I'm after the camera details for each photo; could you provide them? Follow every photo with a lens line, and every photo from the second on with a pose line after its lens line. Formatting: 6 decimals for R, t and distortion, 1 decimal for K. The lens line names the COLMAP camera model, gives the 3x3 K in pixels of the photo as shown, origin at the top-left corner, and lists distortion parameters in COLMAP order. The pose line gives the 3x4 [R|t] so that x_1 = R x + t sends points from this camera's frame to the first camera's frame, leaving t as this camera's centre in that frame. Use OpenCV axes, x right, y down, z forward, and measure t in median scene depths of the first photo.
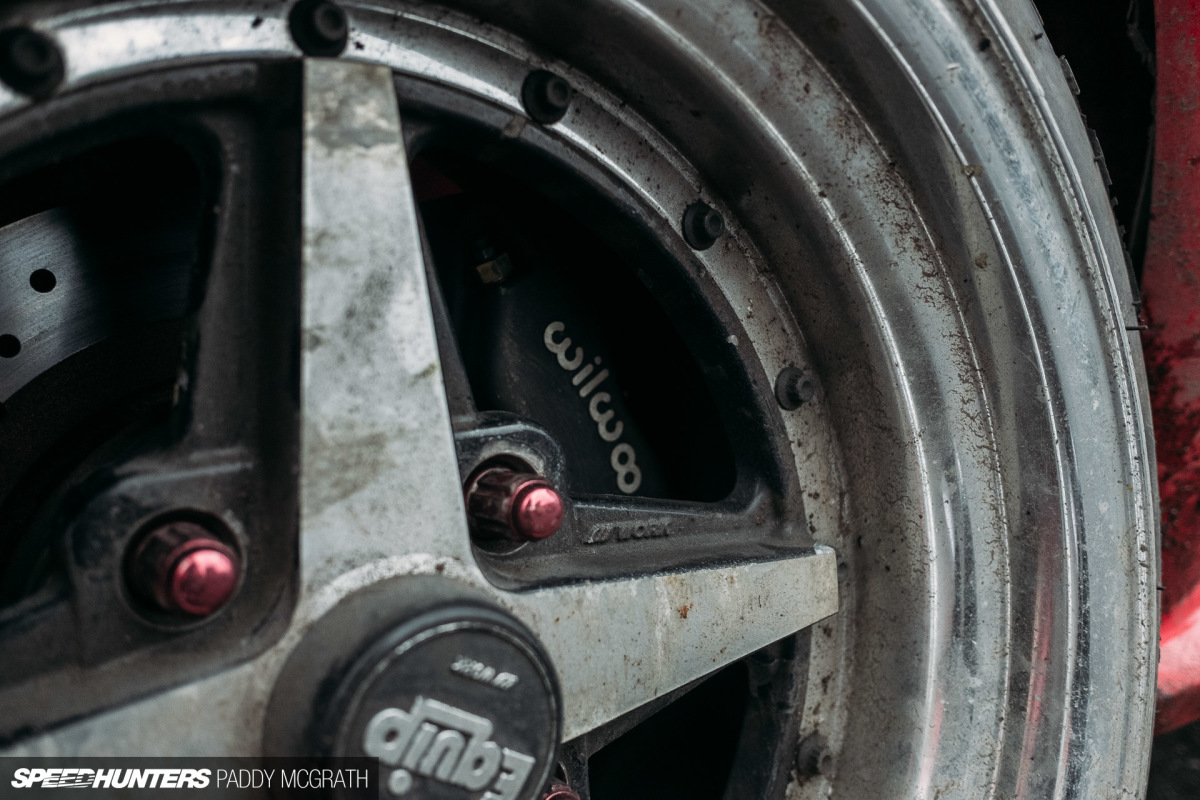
lens RADIAL K [[1040.3, 0, 598.4], [0, 1040.3, 394.8], [0, 0, 1]] dist [-0.003903, -0.011385]
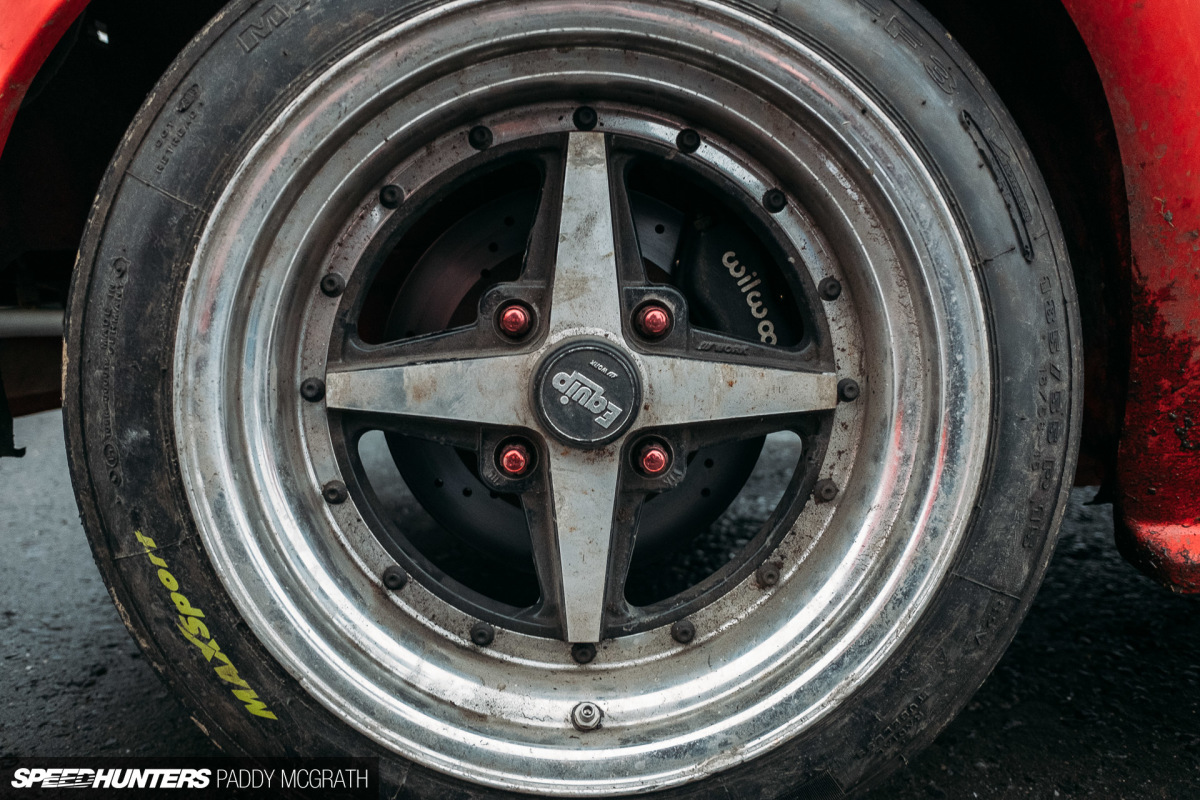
lens RADIAL K [[1040.3, 0, 600.7], [0, 1040.3, 402.4], [0, 0, 1]] dist [-0.003903, -0.011385]
pose [[0.836840, 0.111644, -0.535942, 1.058355], [-0.111174, 0.993242, 0.033315, 0.219512], [0.536040, 0.031703, 0.843597, -0.973843]]
